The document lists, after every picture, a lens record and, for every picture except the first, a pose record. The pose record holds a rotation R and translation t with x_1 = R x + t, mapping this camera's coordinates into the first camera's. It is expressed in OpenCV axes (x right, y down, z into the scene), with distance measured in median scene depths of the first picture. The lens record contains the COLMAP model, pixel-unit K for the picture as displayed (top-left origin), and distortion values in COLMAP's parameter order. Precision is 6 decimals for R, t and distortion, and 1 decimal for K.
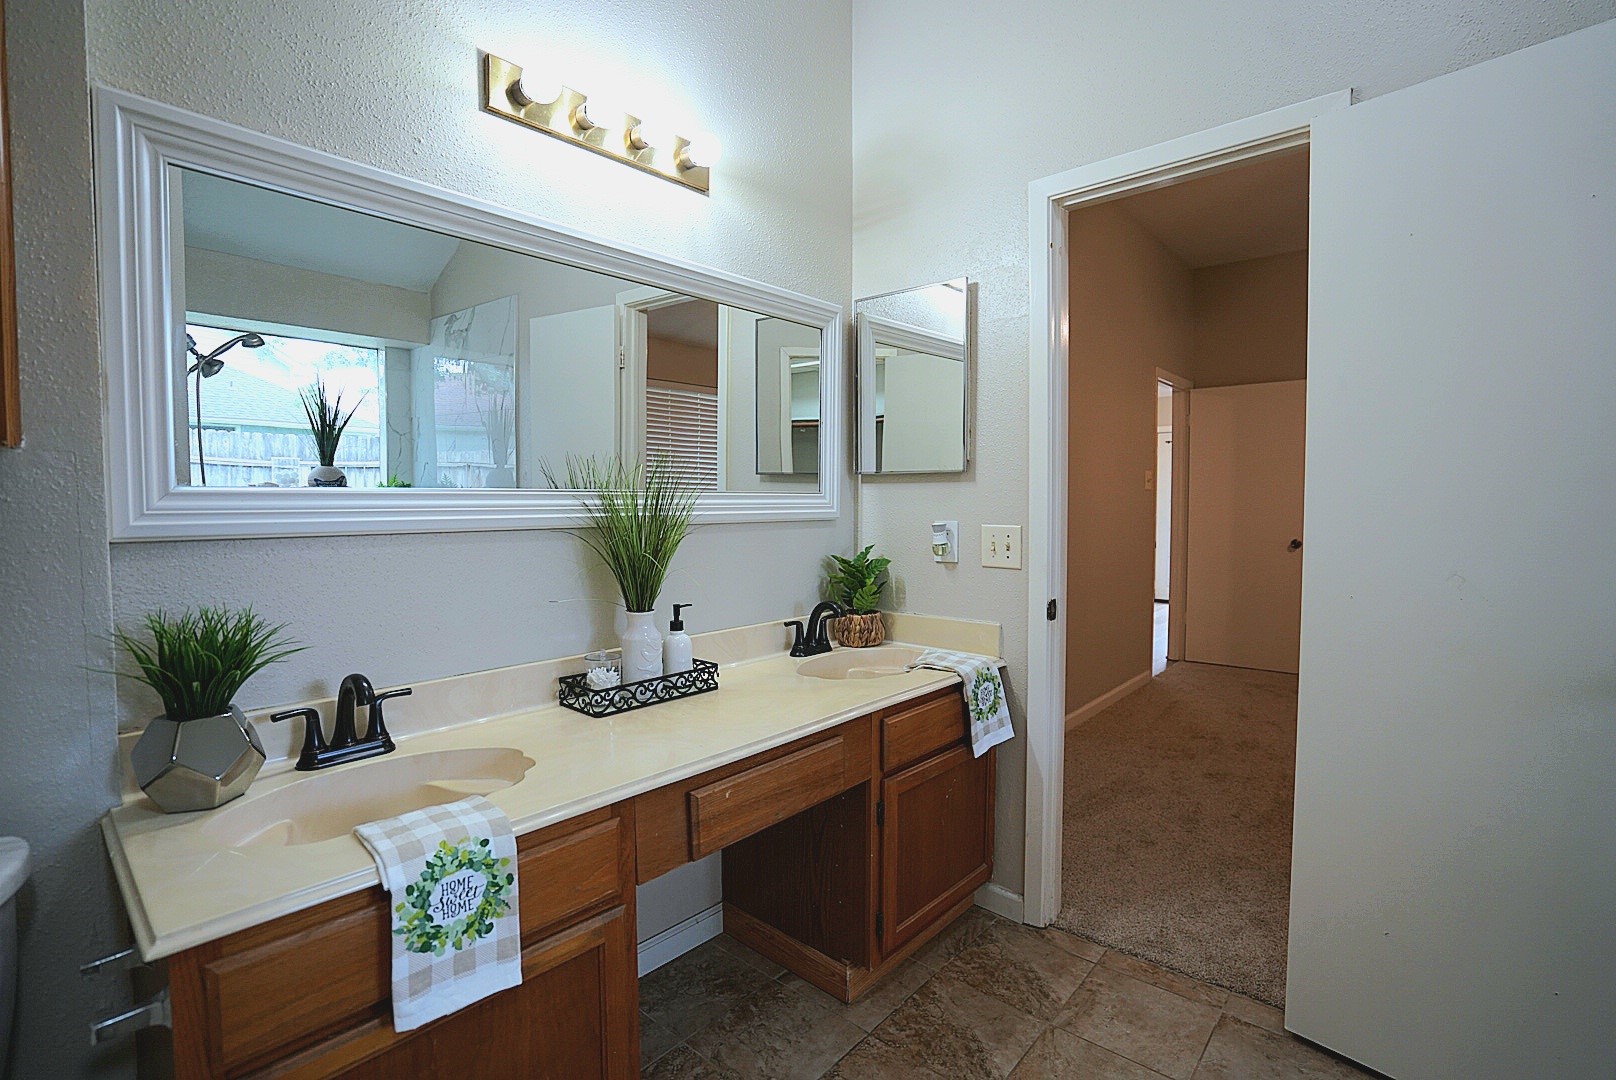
lens RADIAL K [[751.7, 0, 802.4], [0, 751.7, 534.0], [0, 0, 1]] dist [-0.061396, 0.029406]
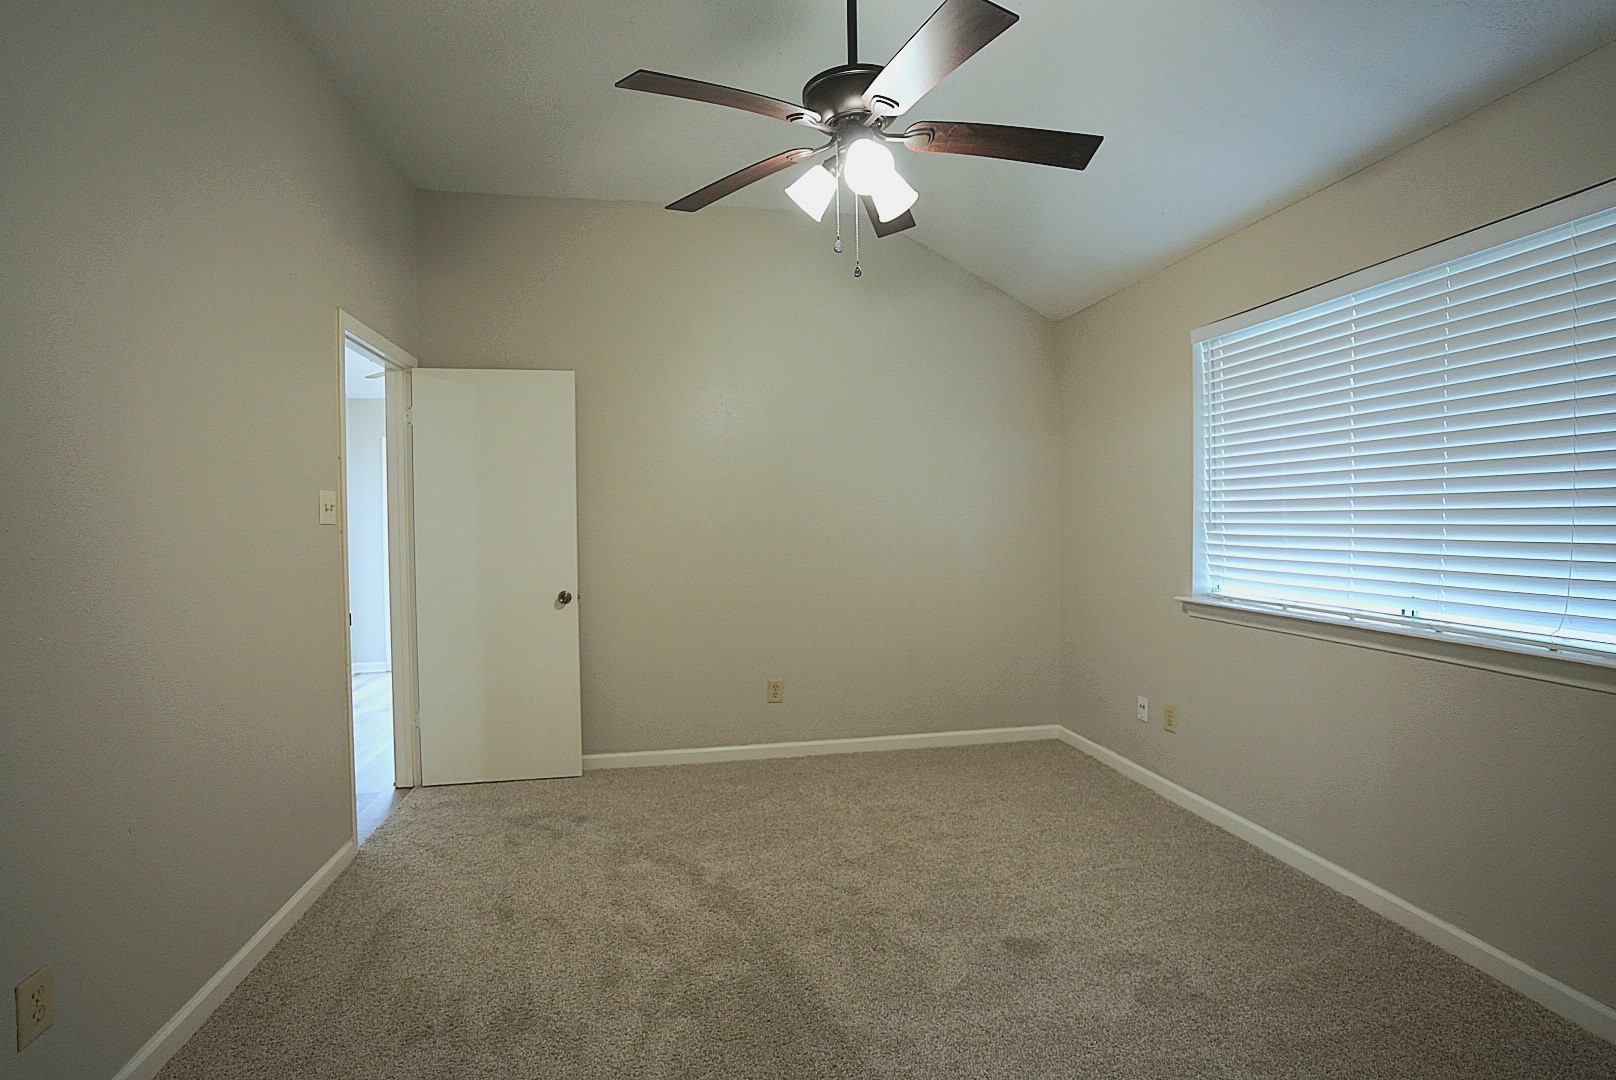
lens RADIAL K [[751.7, 0, 802.4], [0, 751.7, 534.0], [0, 0, 1]] dist [-0.061396, 0.029406]
pose [[0.612080, -0.018927, 0.790569, 0.675861], [0.045966, 0.998875, -0.011674, -0.080765], [-0.789459, 0.043484, 0.612261, 1.044194]]
